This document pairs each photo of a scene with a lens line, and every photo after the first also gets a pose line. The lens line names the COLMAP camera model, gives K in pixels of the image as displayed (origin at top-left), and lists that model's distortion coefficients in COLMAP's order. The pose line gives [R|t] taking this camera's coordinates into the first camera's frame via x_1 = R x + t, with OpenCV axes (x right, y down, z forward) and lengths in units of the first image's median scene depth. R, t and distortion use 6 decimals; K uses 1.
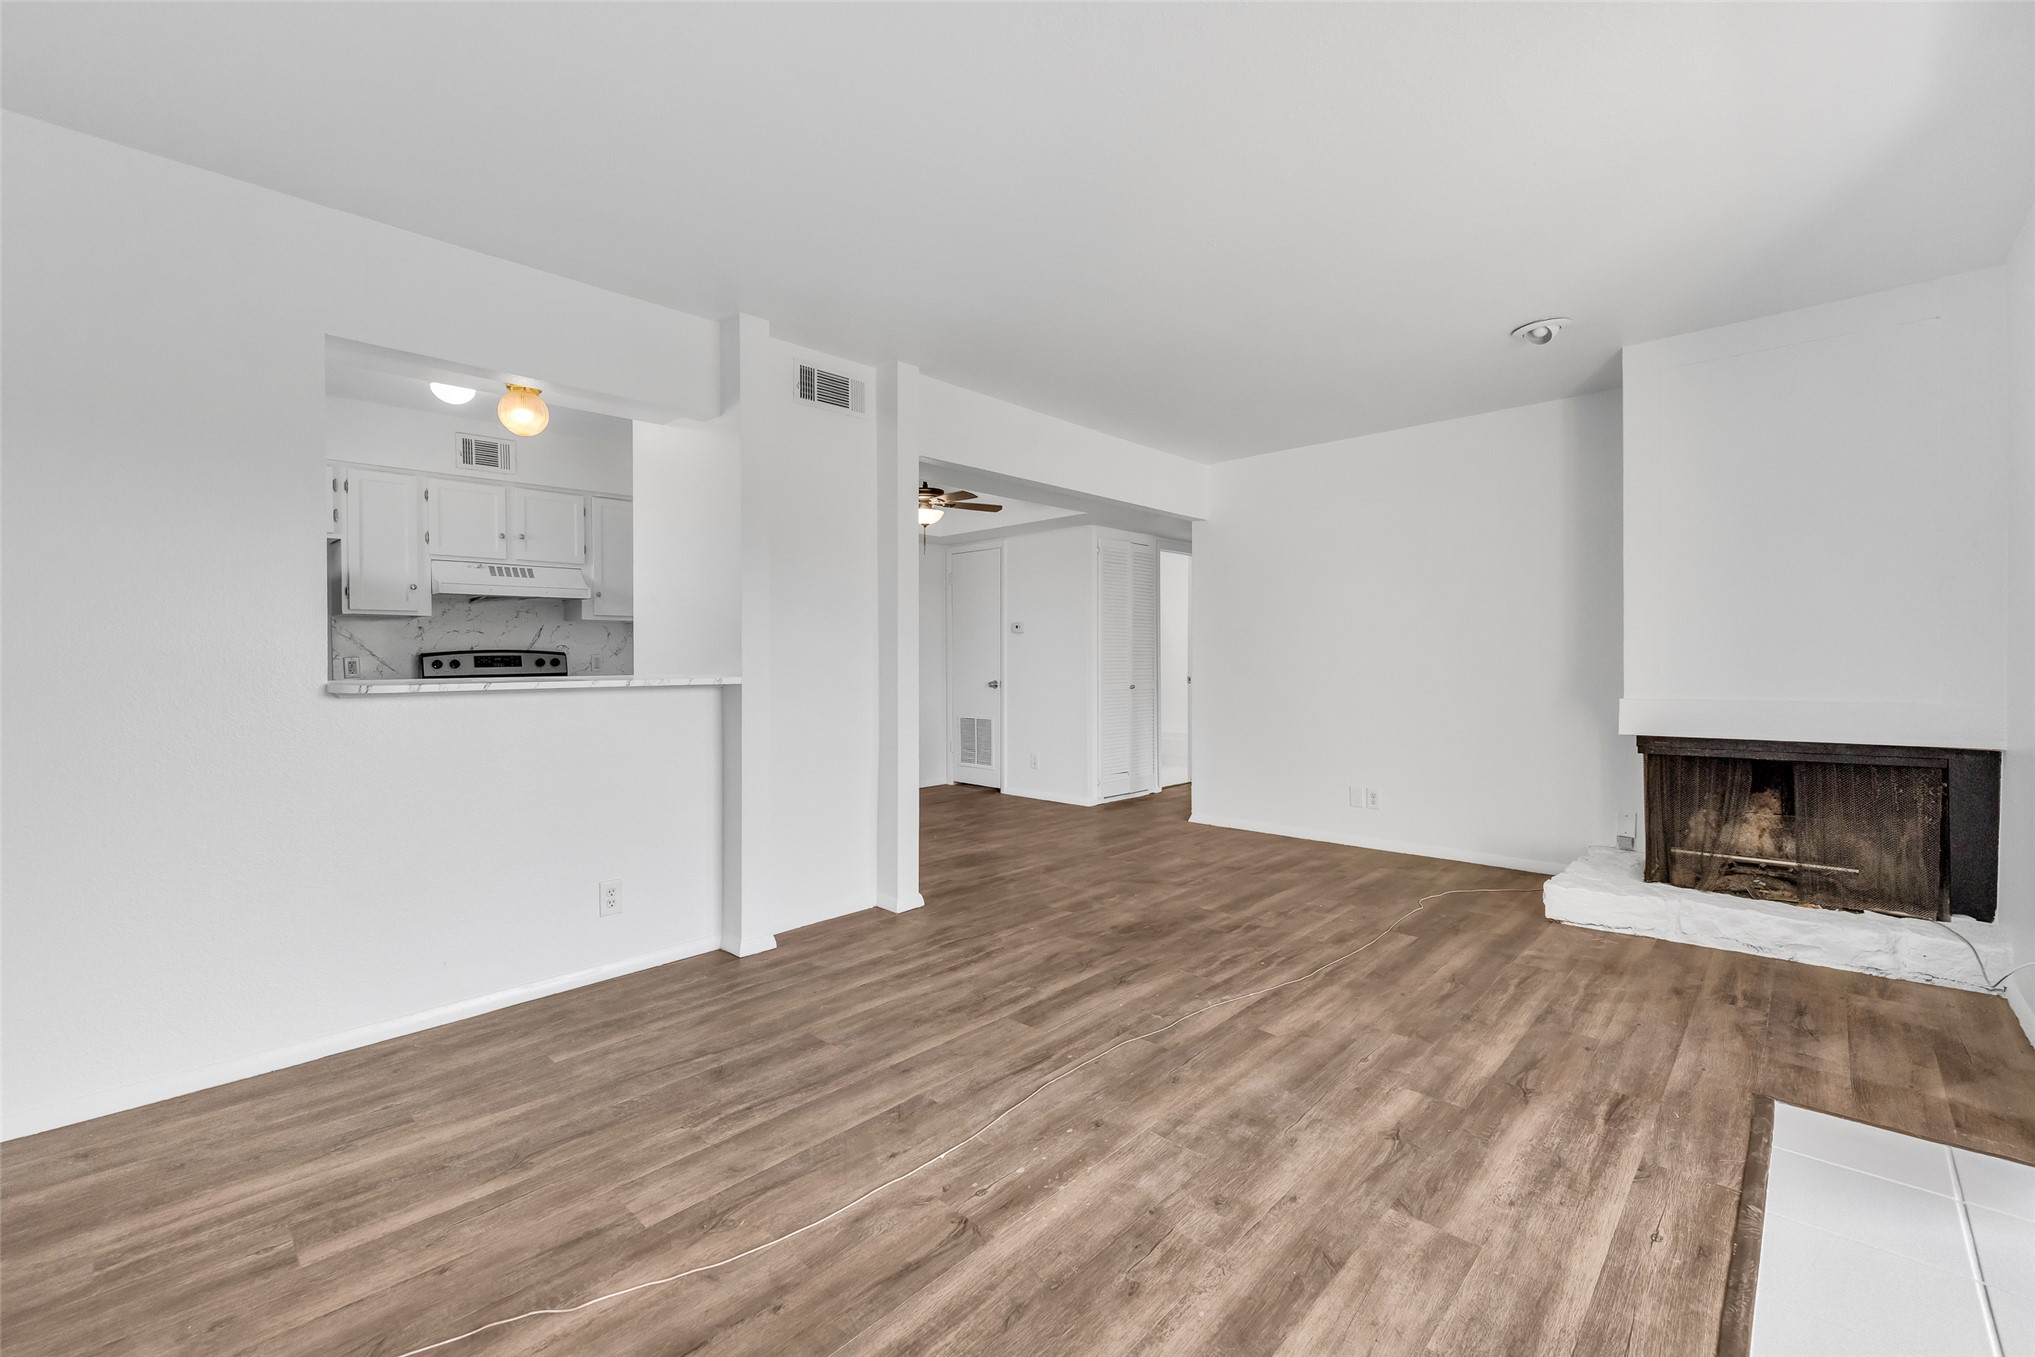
lens RADIAL K [[869.6, 0, 1023.1], [0, 869.6, 671.0], [0, 0, 1]] dist [0.000634, 0.000121]
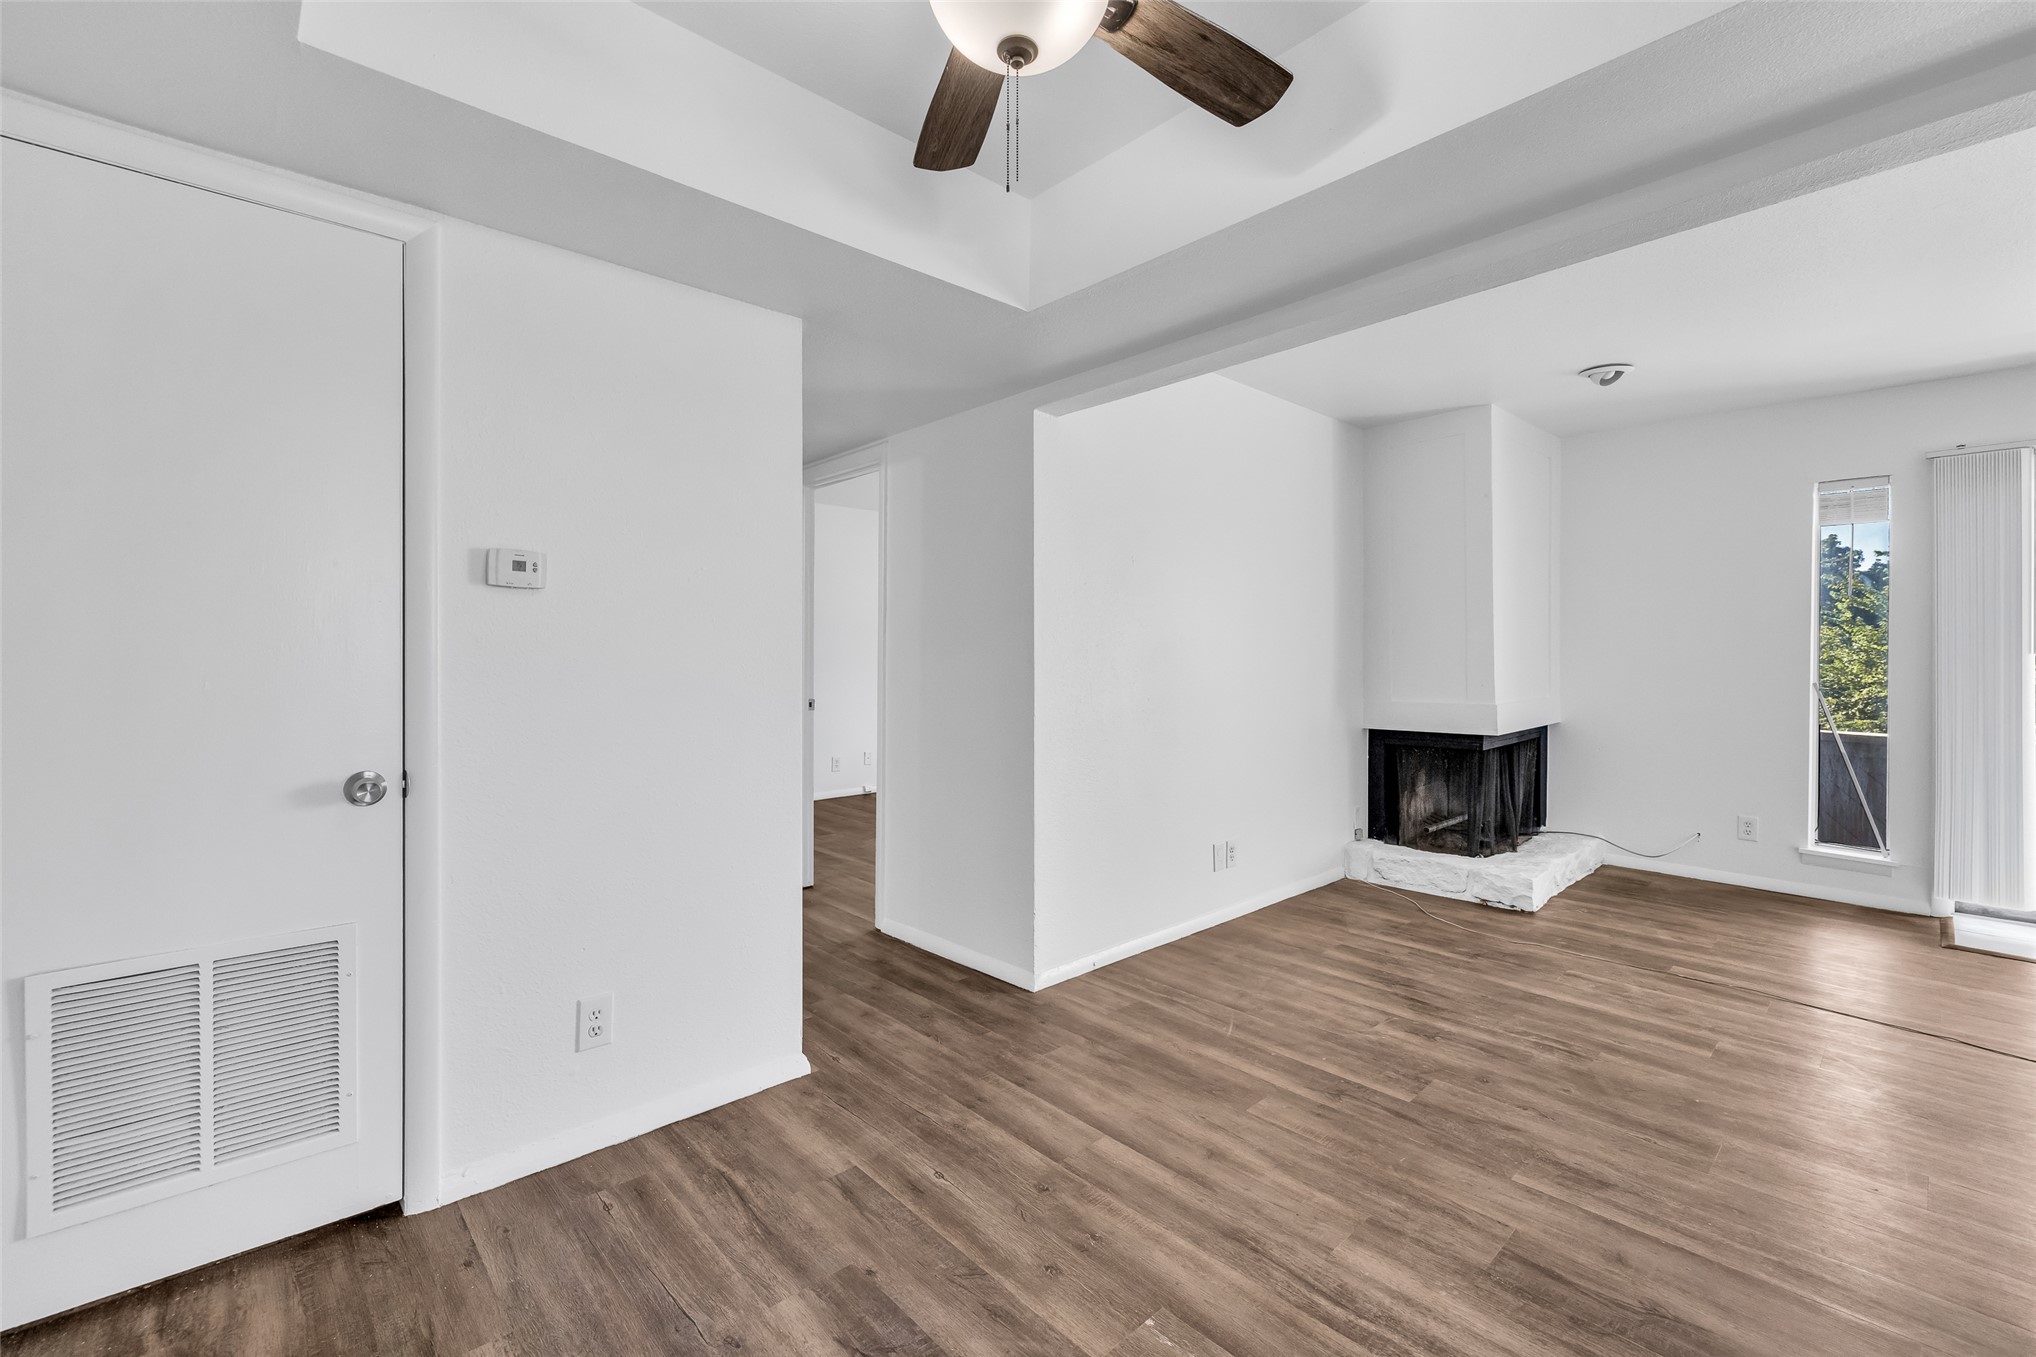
lens RADIAL K [[845.2, 0, 1023.0], [0, 845.2, 668.6], [0, 0, 1]] dist [0.000662, -0.000179]
pose [[0.076031, -0.005669, 0.997089, -0.597488], [0.015722, 0.999866, 0.004486, -0.039492], [-0.996982, 0.015335, 0.076109, 1.872713]]
